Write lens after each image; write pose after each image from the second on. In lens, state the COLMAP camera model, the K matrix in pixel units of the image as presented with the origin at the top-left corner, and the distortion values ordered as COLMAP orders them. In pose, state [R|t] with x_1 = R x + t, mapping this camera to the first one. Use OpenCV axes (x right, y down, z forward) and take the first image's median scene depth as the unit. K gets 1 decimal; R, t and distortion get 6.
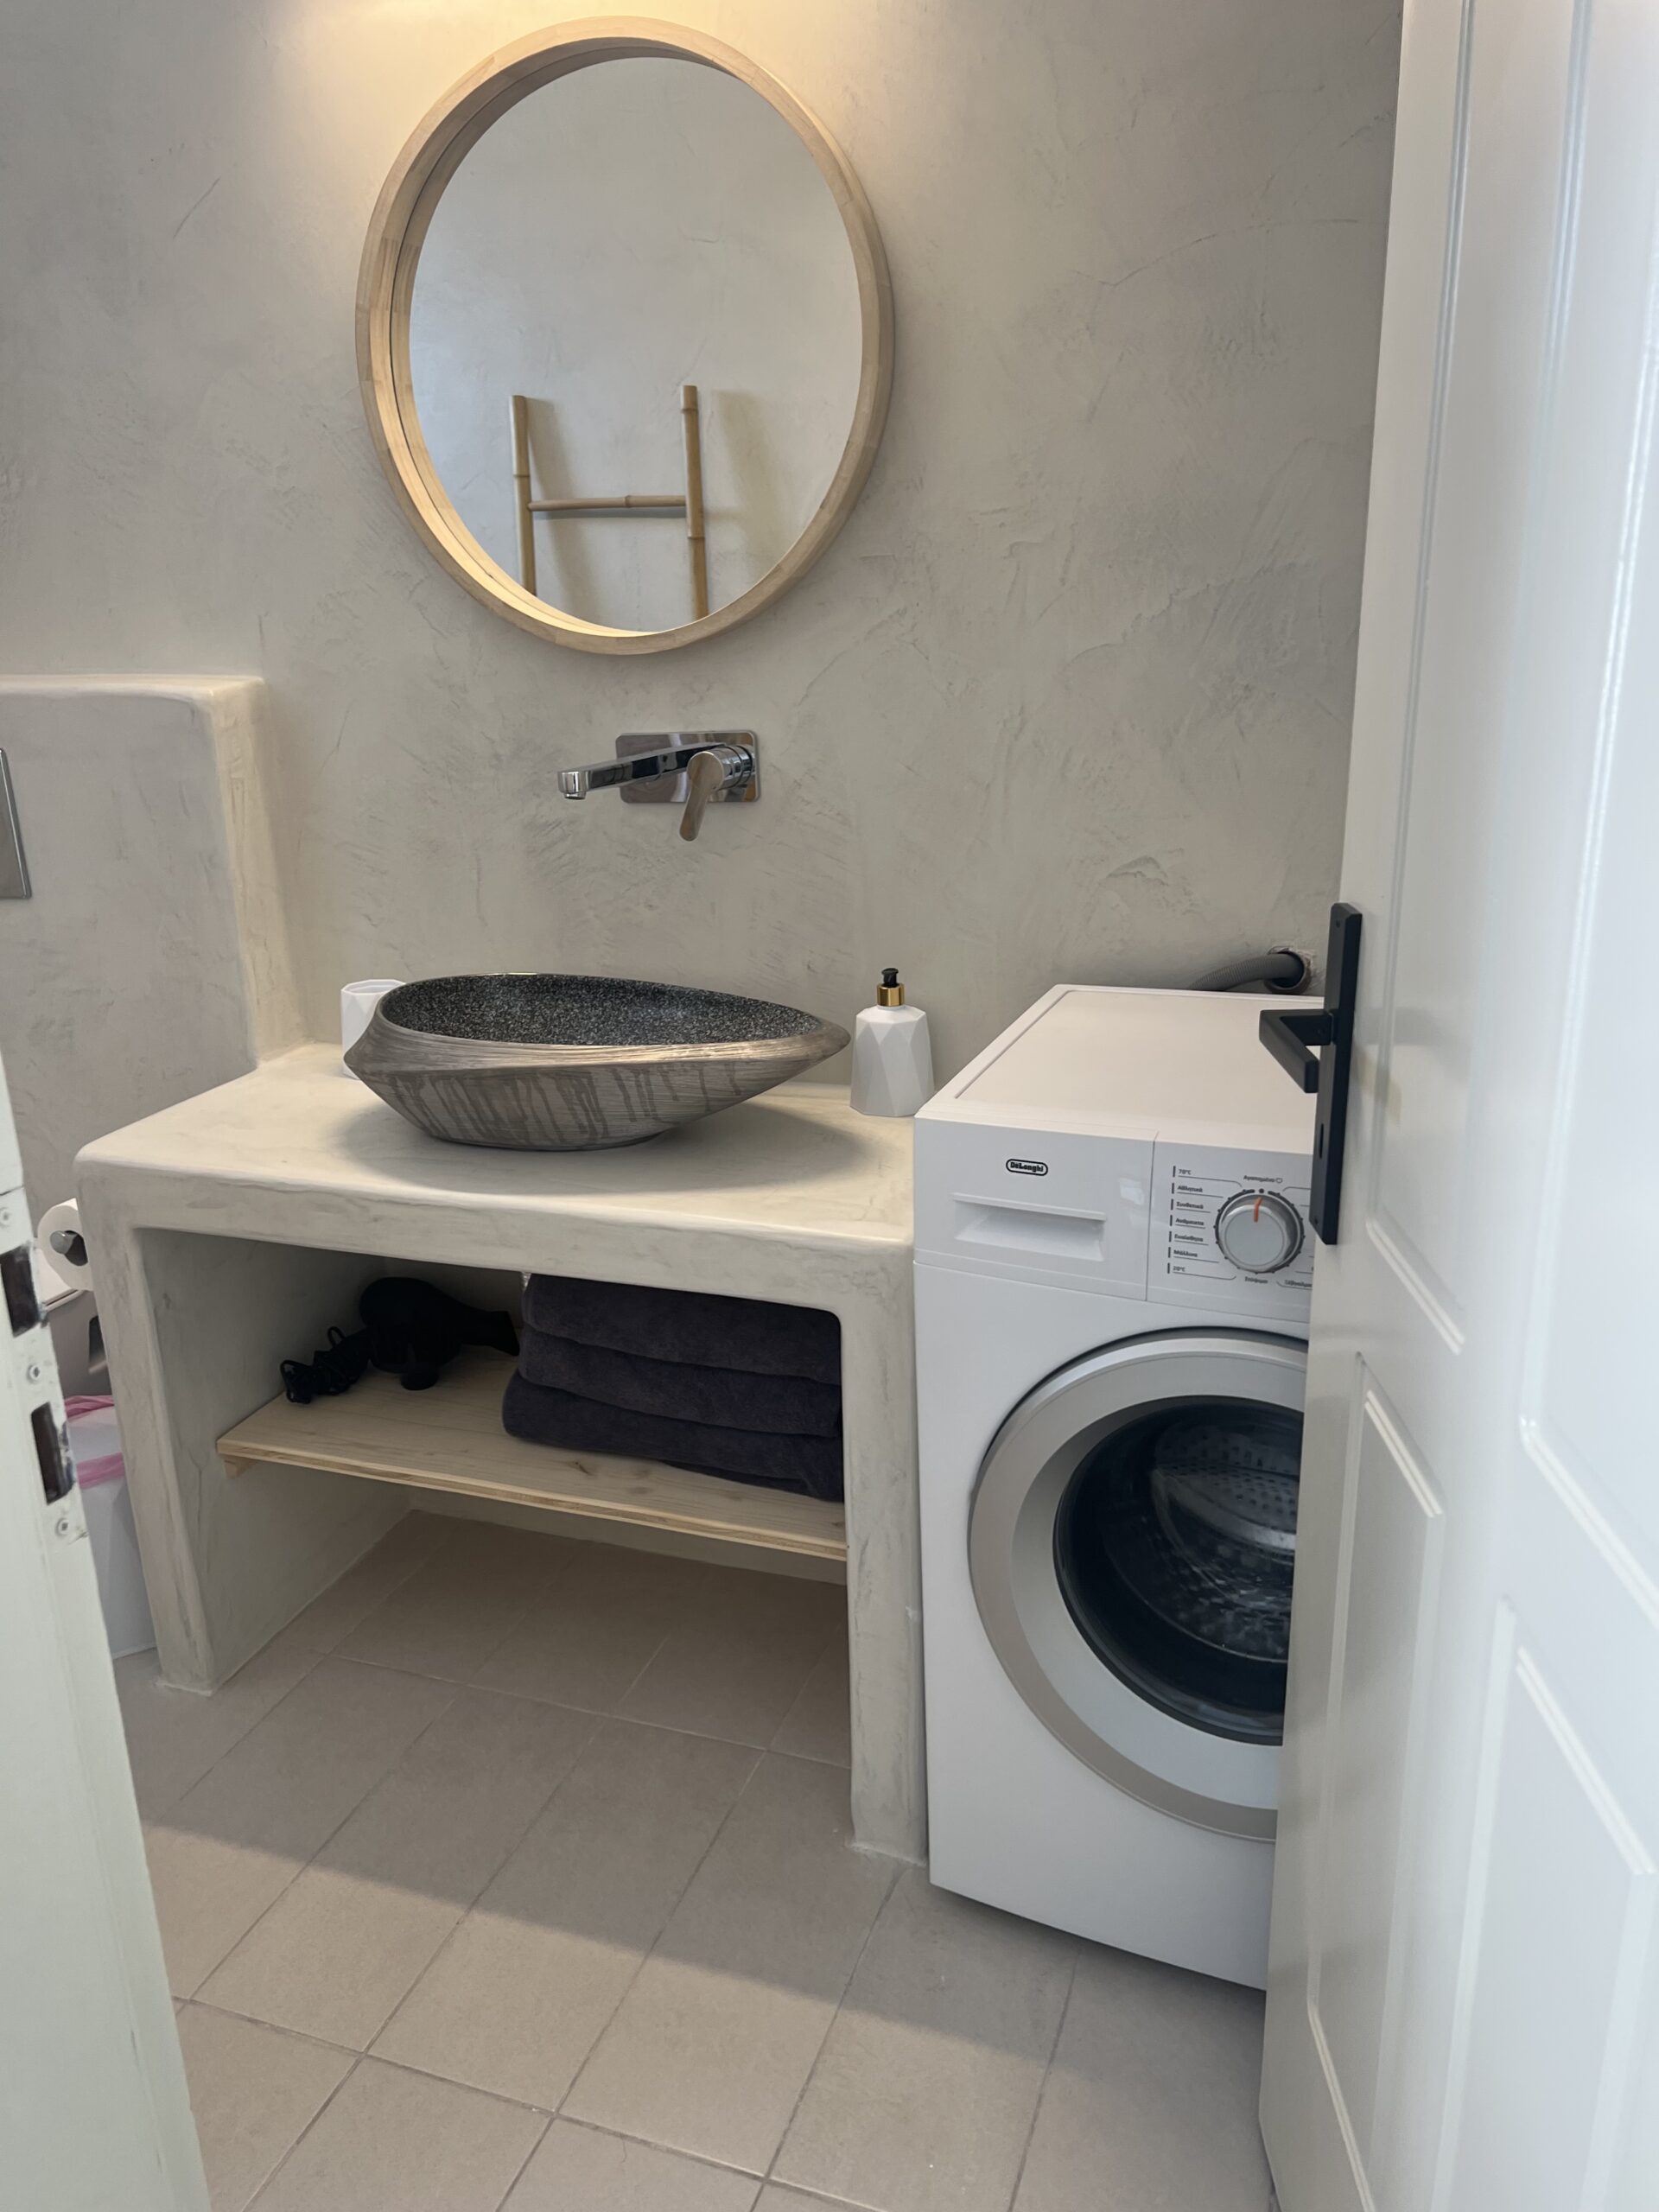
lens RADIAL K [[1669.4, 0, 804.5], [0, 1669.4, 1145.9], [0, 0, 1]] dist [0.053953, -0.060730]
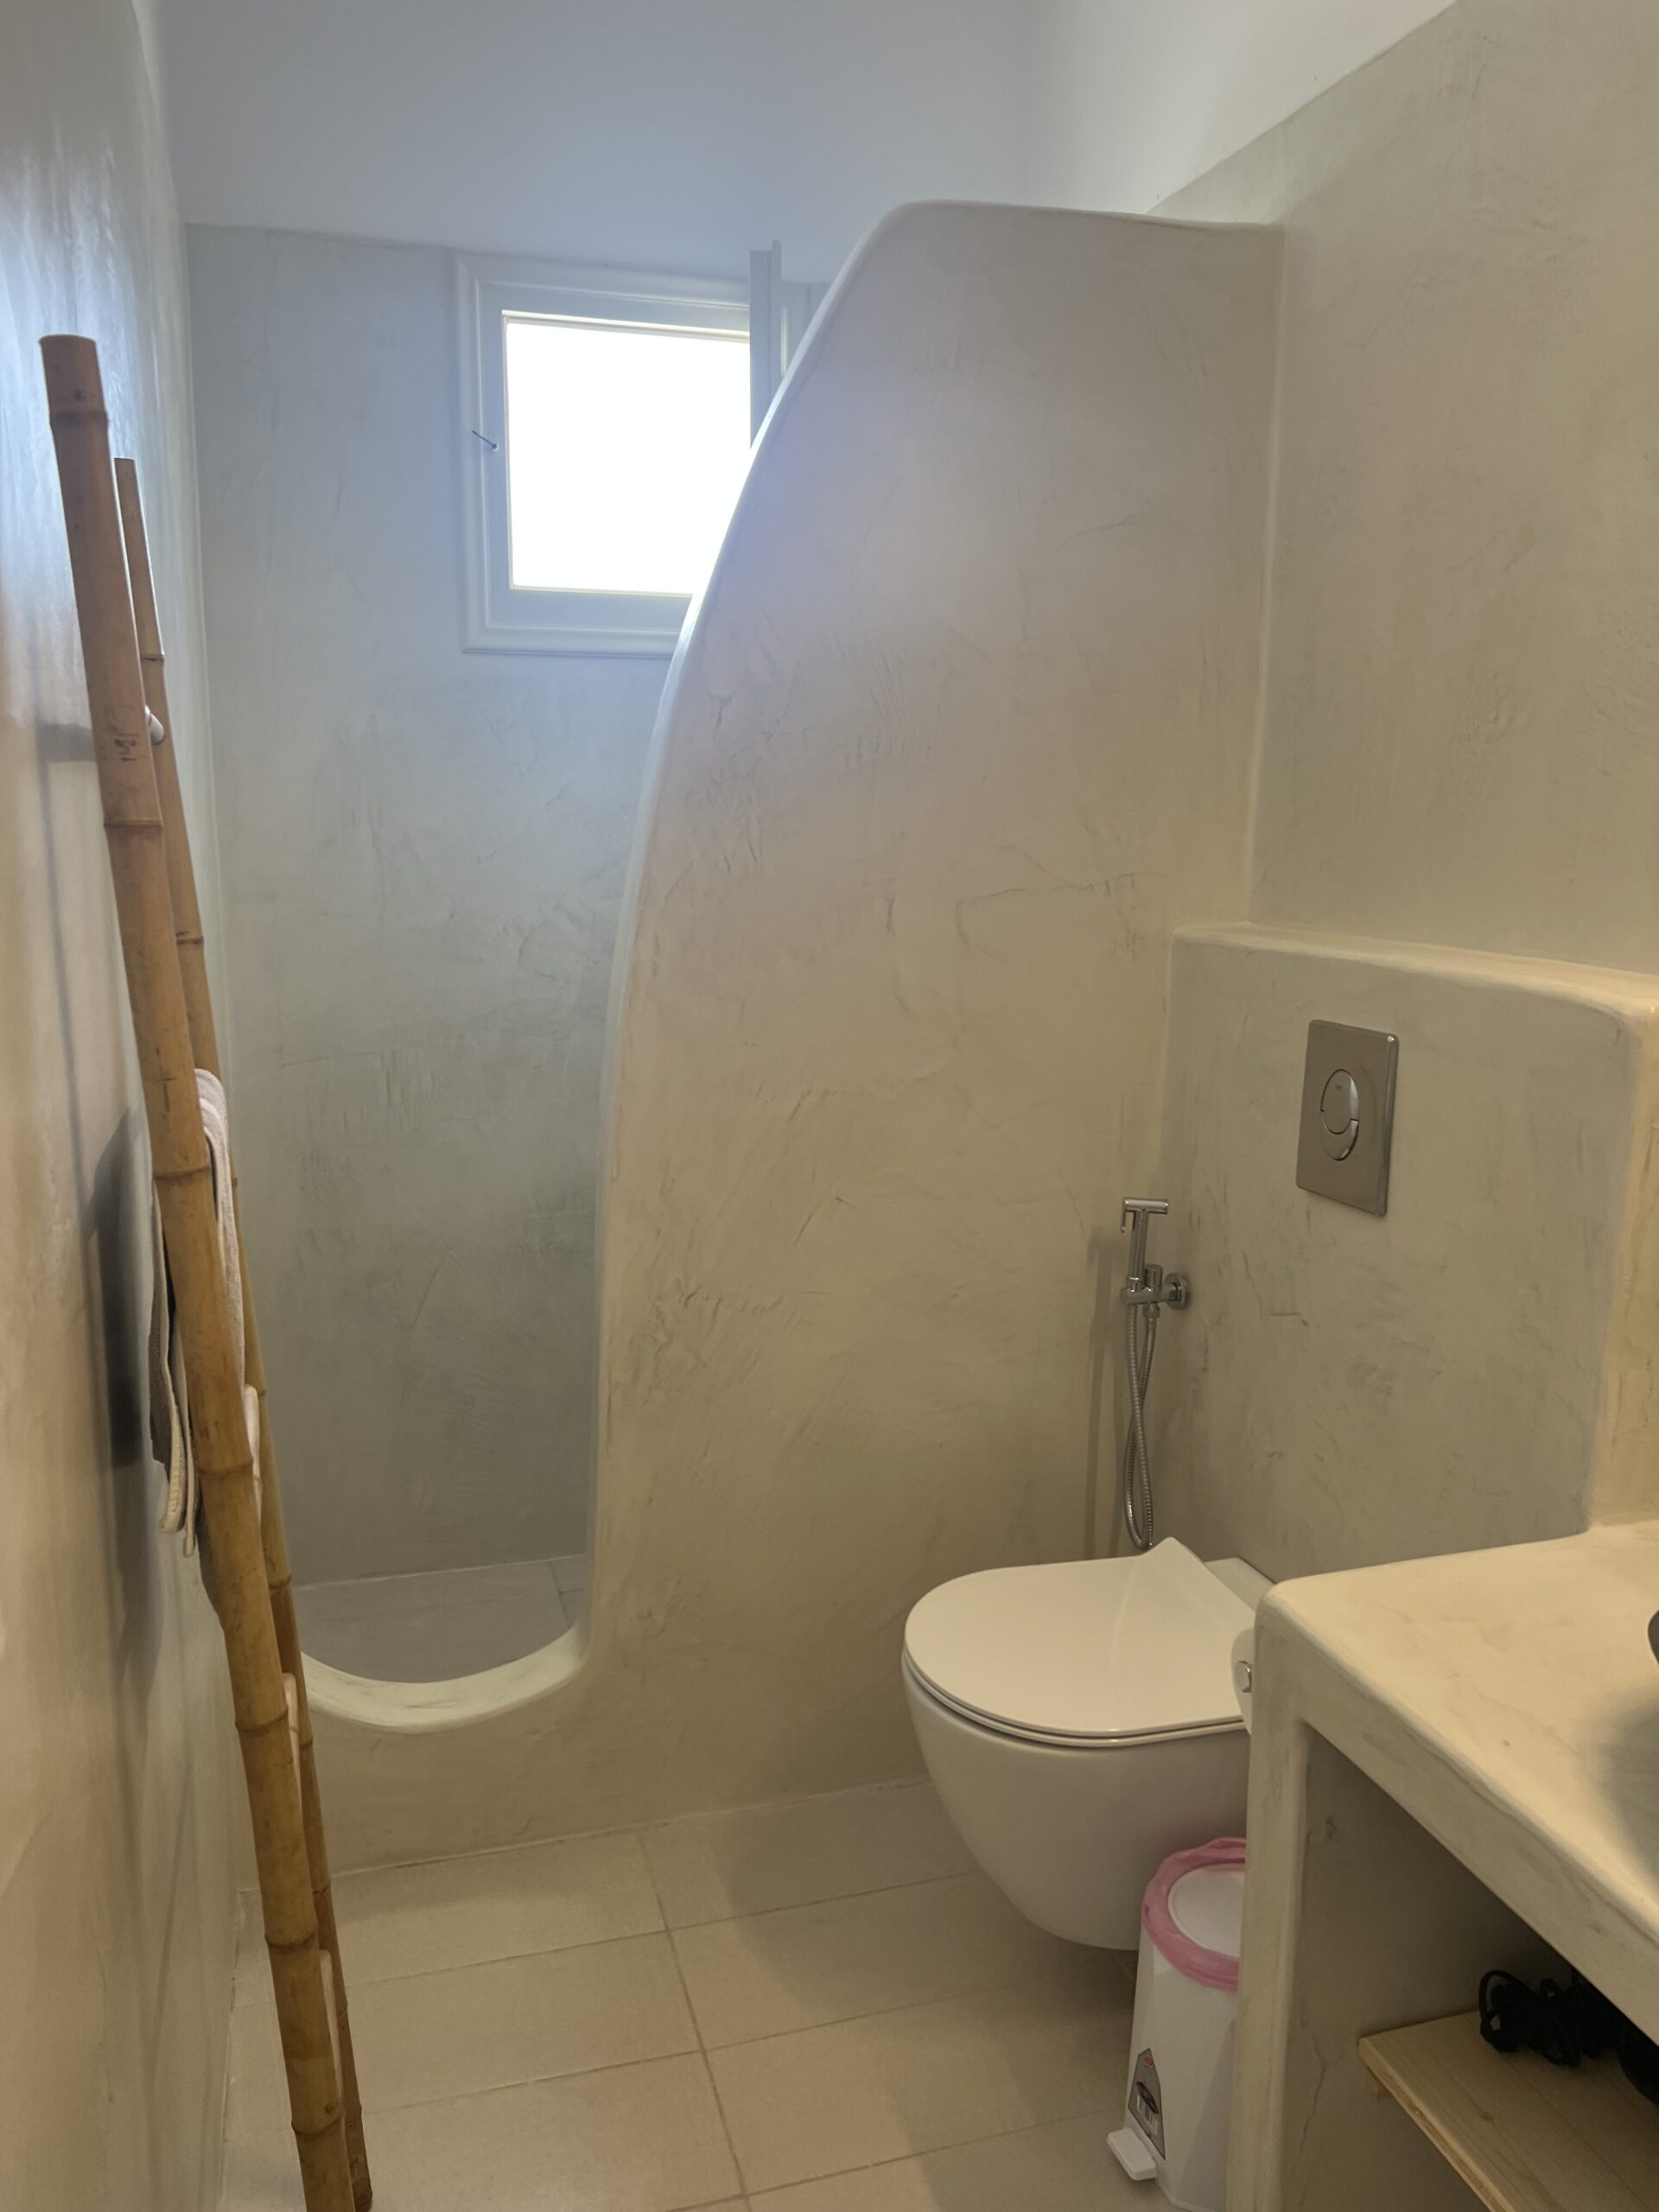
lens RADIAL K [[1669.4, 0, 822.9], [0, 1669.4, 1125.3], [0, 0, 1]] dist [0.053953, -0.060730]
pose [[0.596296, 0.184598, -0.781252, -0.002427], [-0.268076, 0.963124, 0.022961, -0.156412], [0.756681, 0.195743, 0.623794, 0.333432]]
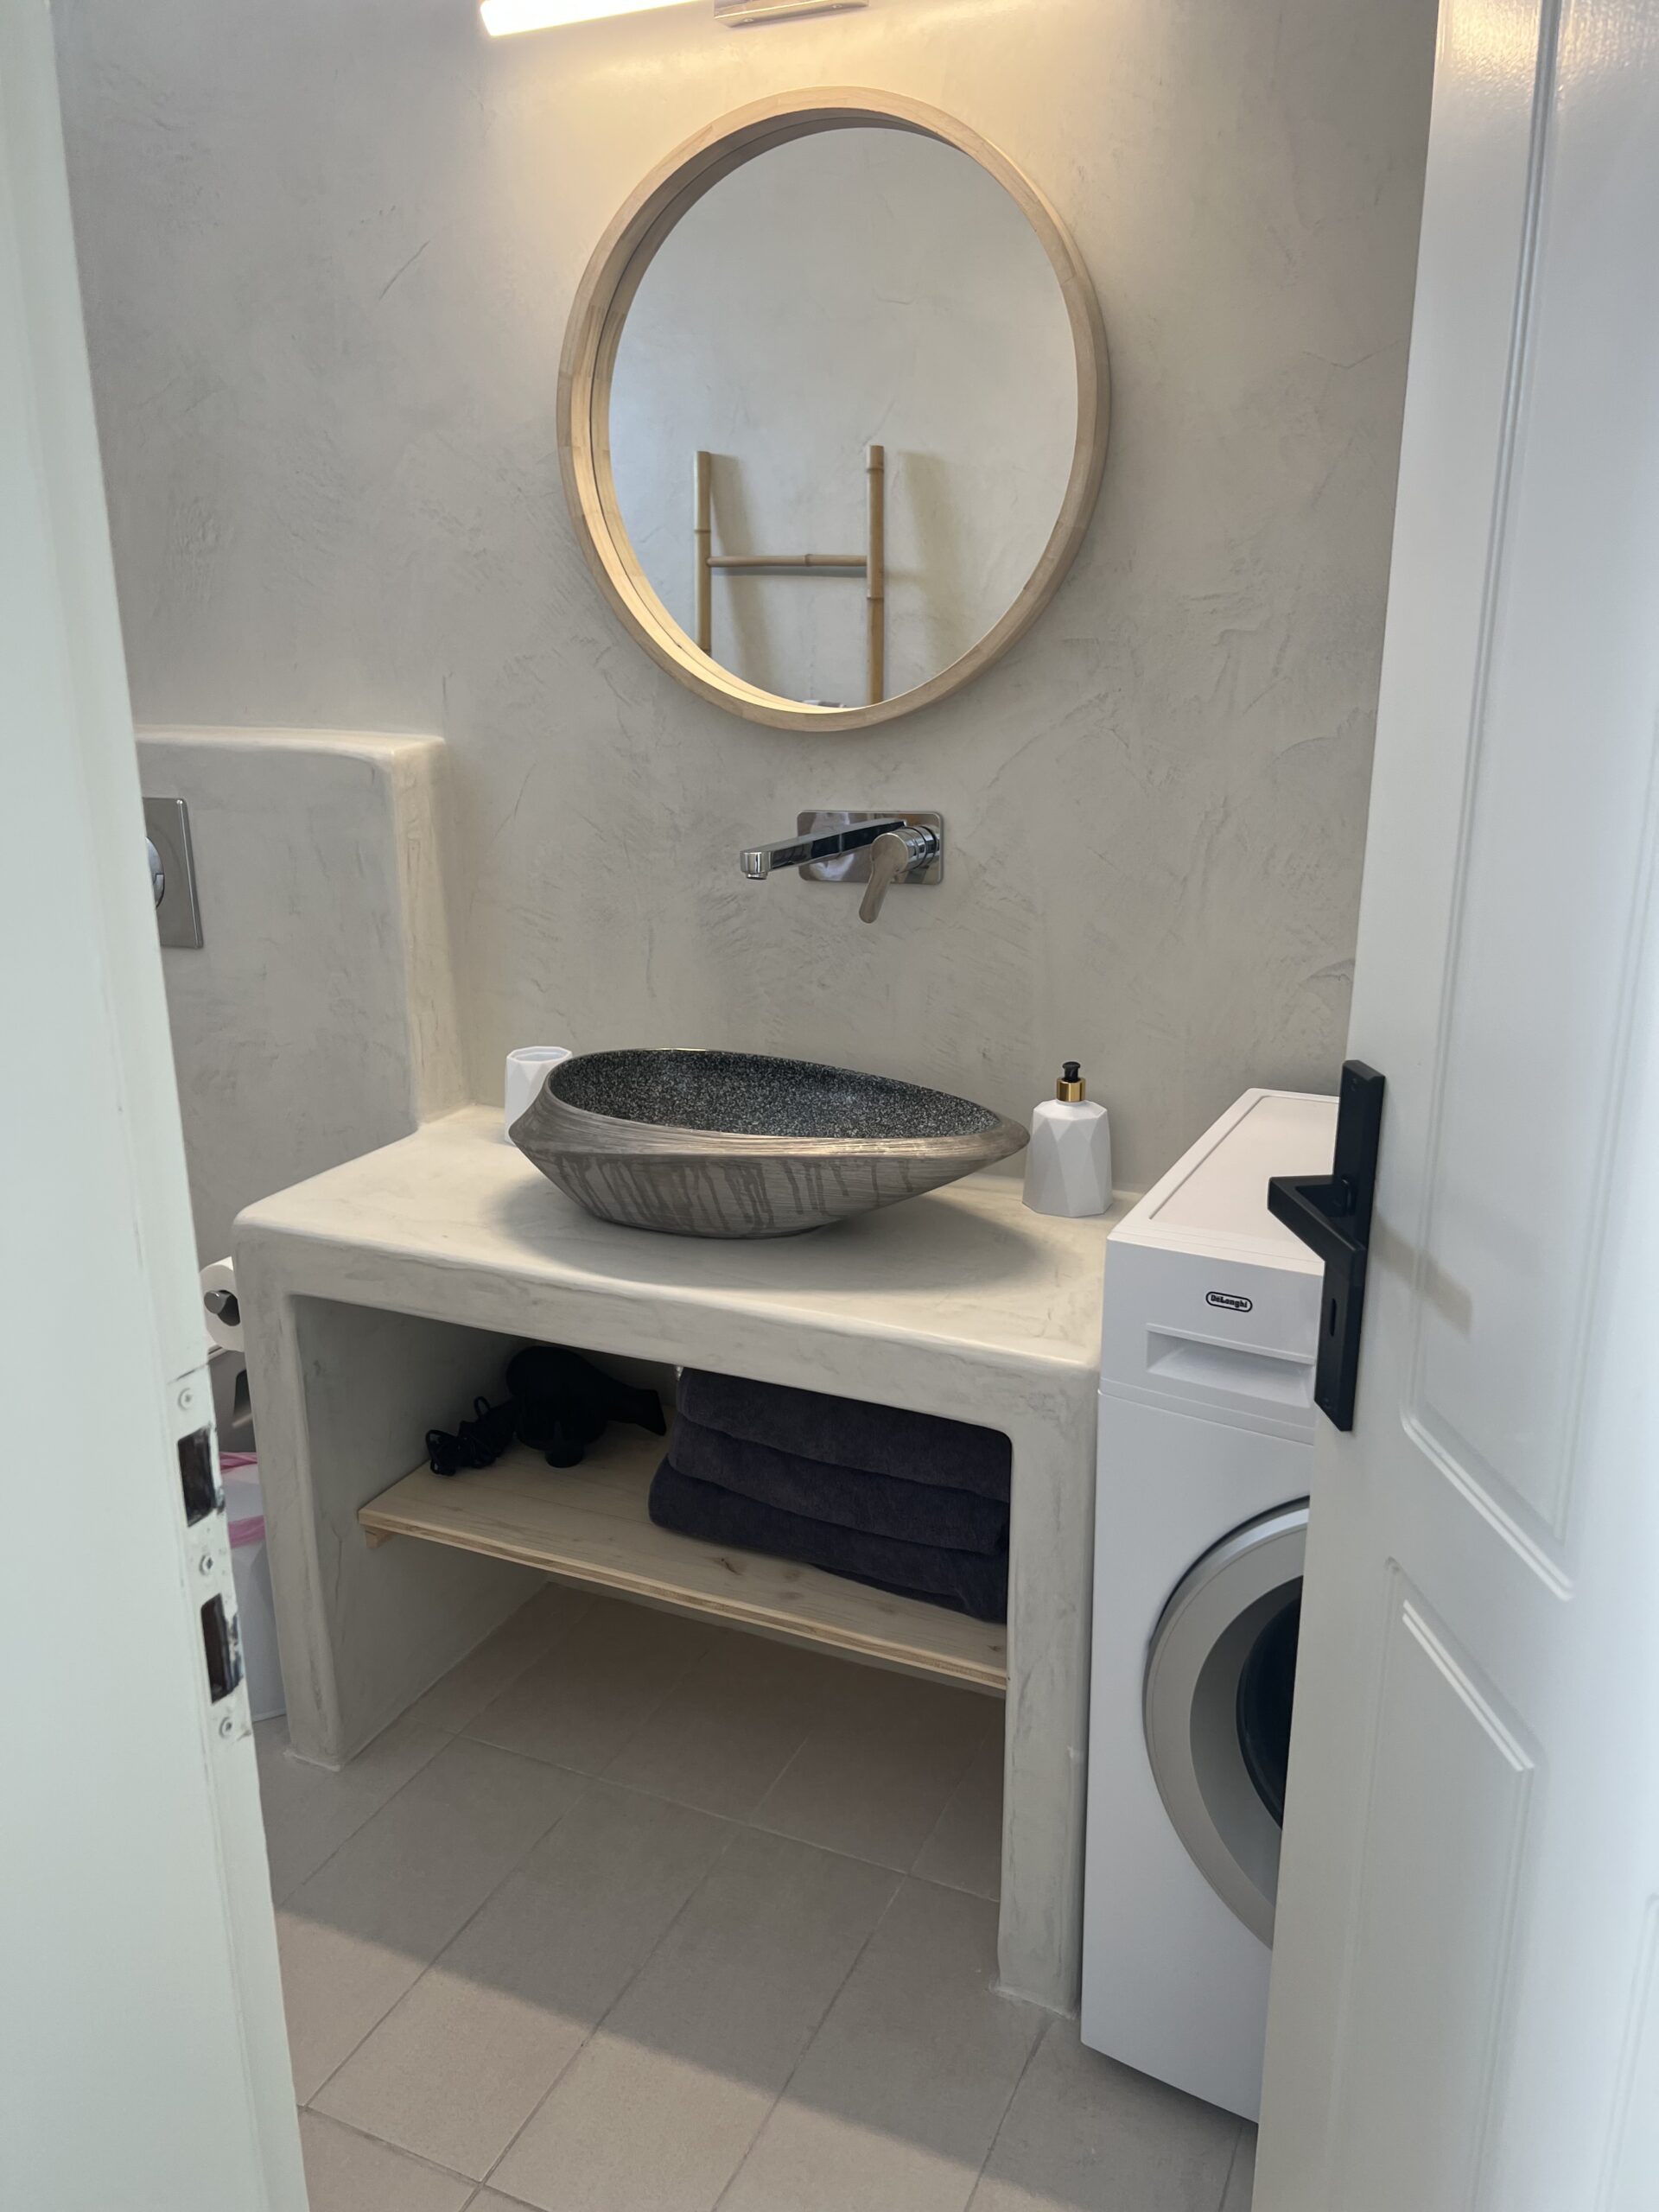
lens RADIAL K [[1669.4, 0, 837.6], [0, 1669.4, 1141.2], [0, 0, 1]] dist [0.053953, -0.060730]
pose [[0.997379, 0.044655, -0.056931, -0.026151], [-0.045905, 0.998728, -0.020854, -0.034428], [0.055928, 0.023413, 0.998160, 0.034463]]
